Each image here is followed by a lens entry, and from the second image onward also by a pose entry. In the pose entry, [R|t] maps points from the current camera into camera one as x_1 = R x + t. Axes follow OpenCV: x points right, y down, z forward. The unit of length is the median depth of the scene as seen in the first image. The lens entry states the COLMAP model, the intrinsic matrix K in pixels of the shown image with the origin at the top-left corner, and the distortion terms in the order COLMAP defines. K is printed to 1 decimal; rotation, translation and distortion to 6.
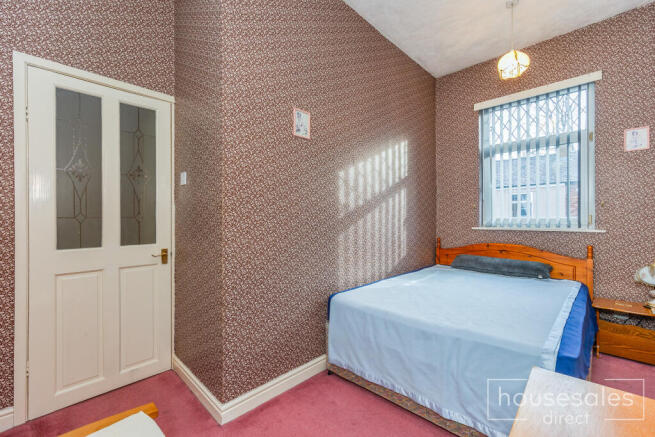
lens RADIAL K [[286.1, 0, 332.1], [0, 286.1, 220.1], [0, 0, 1]] dist [0.003236, -0.000017]
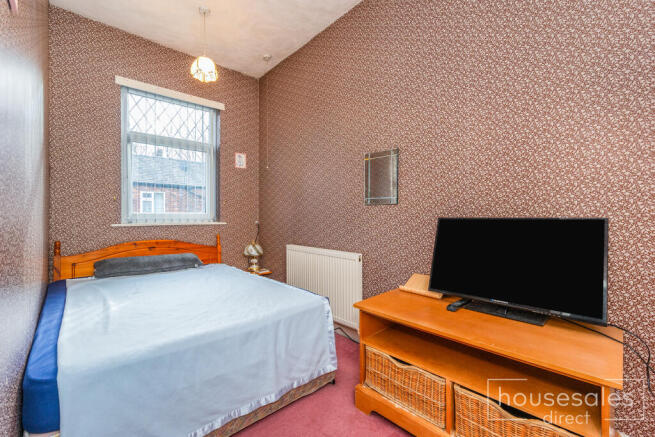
lens RADIAL K [[286.1, 0, 332.0], [0, 286.1, 215.6], [0, 0, 1]] dist [0.003236, -0.000017]
pose [[0.062907, 0.002134, 0.998017, -0.350954], [0.004483, 0.999987, -0.002420, 0.006883], [-0.998009, 0.004626, 0.062896, 0.393710]]
